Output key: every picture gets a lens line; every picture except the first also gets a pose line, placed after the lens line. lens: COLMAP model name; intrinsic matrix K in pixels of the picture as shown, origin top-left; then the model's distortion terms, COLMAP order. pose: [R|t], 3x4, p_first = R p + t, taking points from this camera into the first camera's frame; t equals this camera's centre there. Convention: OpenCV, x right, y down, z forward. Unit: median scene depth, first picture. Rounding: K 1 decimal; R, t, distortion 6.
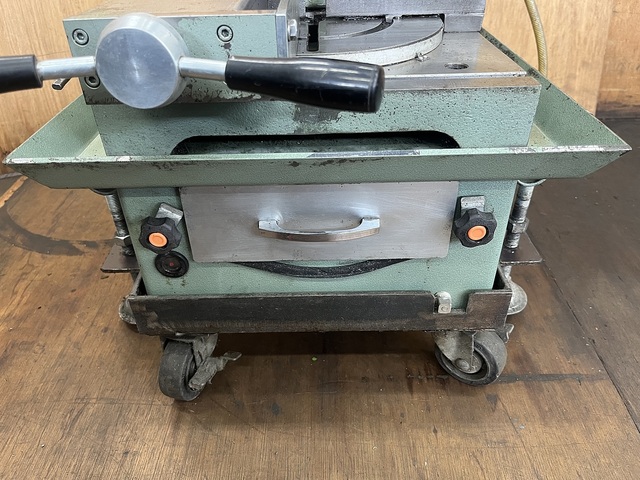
lens RADIAL K [[496.7, 0, 316.9], [0, 496.7, 242.3], [0, 0, 1]] dist [0.070907, -0.123932]
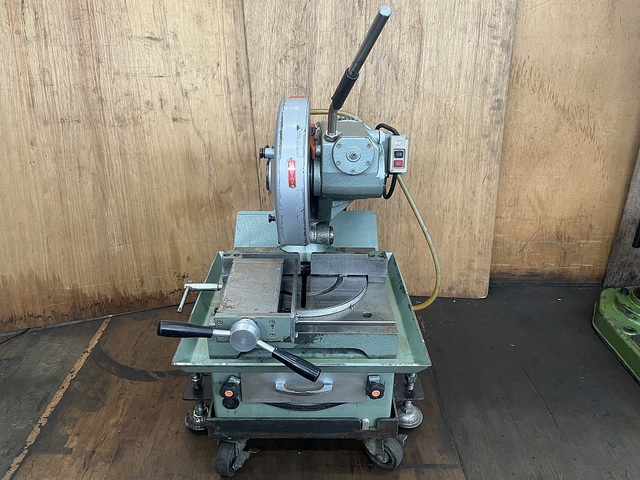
lens RADIAL K [[496.7, 0, 316.9], [0, 496.7, 242.3], [0, 0, 1]] dist [0.070907, -0.123932]
pose [[0.999349, 0.027431, 0.023434, -0.004730], [-0.023172, 0.985879, -0.165846, -0.222907], [-0.027652, 0.165195, 0.985873, -0.930432]]
